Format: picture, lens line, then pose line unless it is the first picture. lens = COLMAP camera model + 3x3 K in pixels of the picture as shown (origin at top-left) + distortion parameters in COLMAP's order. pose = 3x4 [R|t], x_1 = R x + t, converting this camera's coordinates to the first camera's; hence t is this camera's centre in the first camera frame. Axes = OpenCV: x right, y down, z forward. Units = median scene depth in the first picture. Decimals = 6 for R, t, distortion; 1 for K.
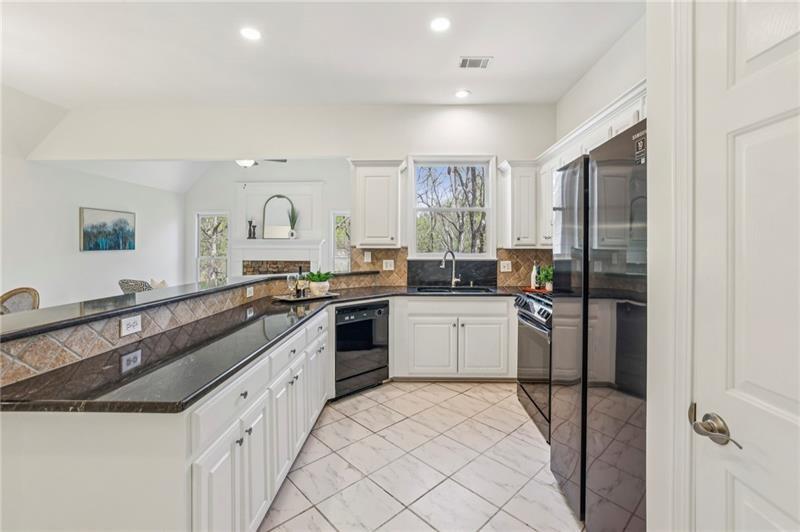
lens RADIAL K [[347.1, 0, 402.4], [0, 347.1, 247.7], [0, 0, 1]] dist [-0.025493, 0.003893]
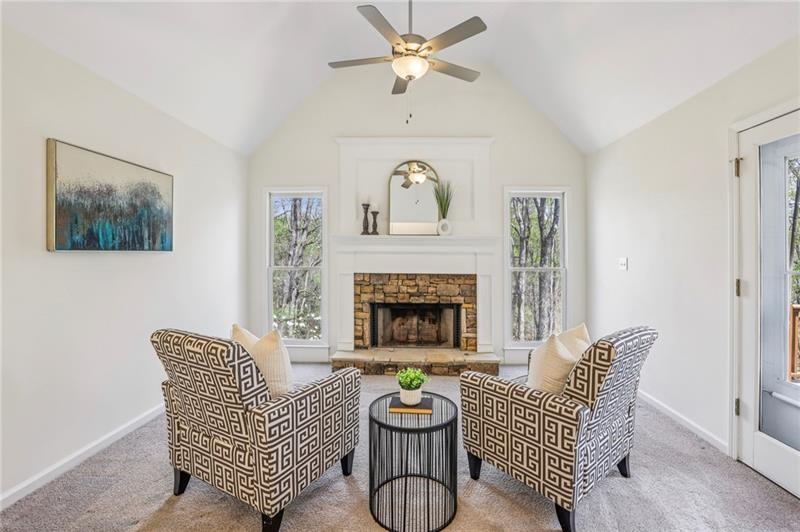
lens RADIAL K [[347.1, 0, 409.8], [0, 347.1, 263.8], [0, 0, 1]] dist [-0.025493, 0.003893]
pose [[0.999989, 0.004138, 0.002361, -0.655461], [-0.004179, 0.999835, 0.017665, 0.020207], [-0.002288, -0.017675, 0.999841, 0.750727]]
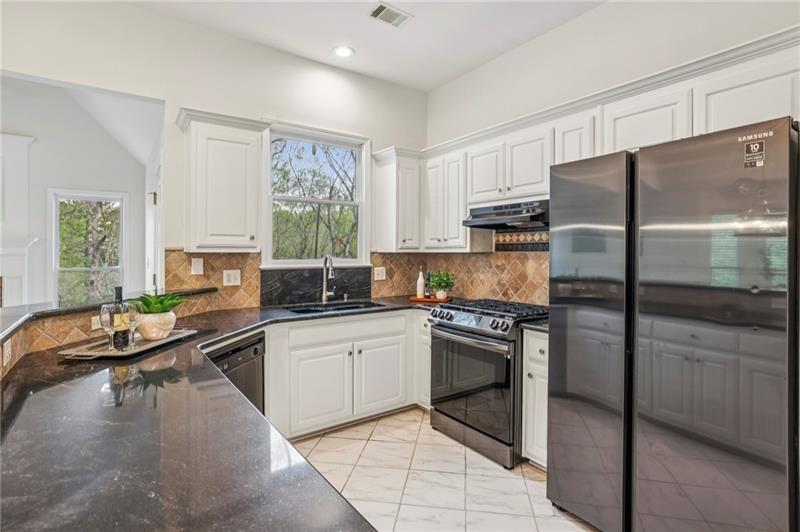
lens RADIAL K [[394.4, 0, 402.6], [0, 394.4, 257.2], [0, 0, 1]] dist [-0.022188, 0.001953]
pose [[0.794445, -0.009825, 0.607256, -0.236131], [0.002030, 0.999907, 0.013522, 0.001126], [-0.607332, -0.009510, 0.794391, 0.207567]]
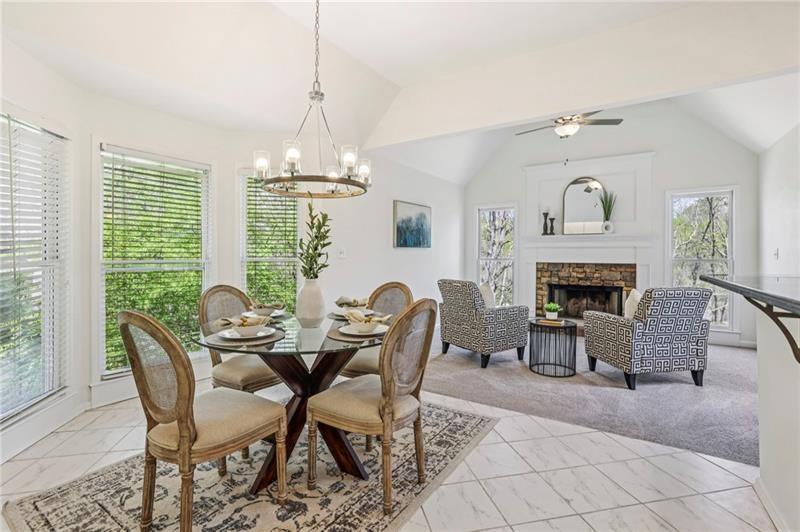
lens RADIAL K [[374.5, 0, 405.2], [0, 374.5, 259.7], [0, 0, 1]] dist [-0.021461, 0.001489]
pose [[0.853499, 0.006679, -0.521052, -0.476039], [-0.002645, 0.999961, 0.008485, 0.042563], [0.521088, -0.005863, 0.853483, 0.174886]]
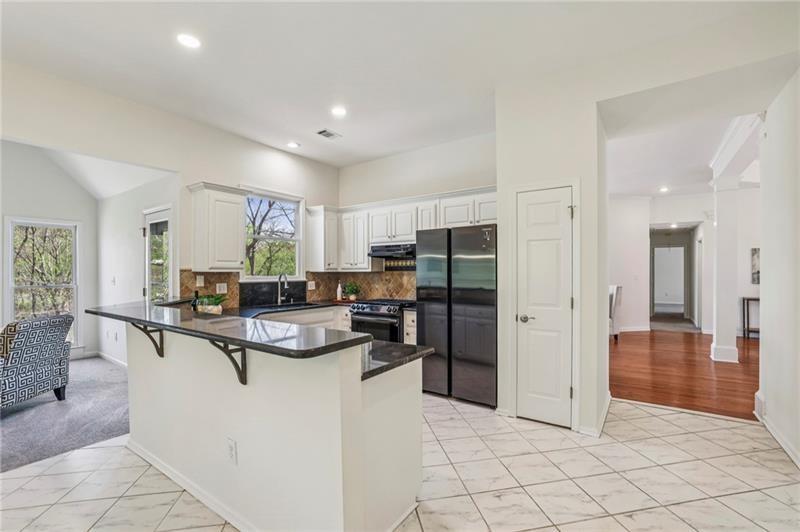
lens RADIAL K [[347.1, 0, 402.2], [0, 347.1, 270.8], [0, 0, 1]] dist [-0.025493, 0.003893]
pose [[0.551568, -0.001066, 0.834129, -0.588663], [0.004808, 0.999987, -0.001901, 0.002697], [-0.834116, 0.005059, 0.551566, 0.005831]]
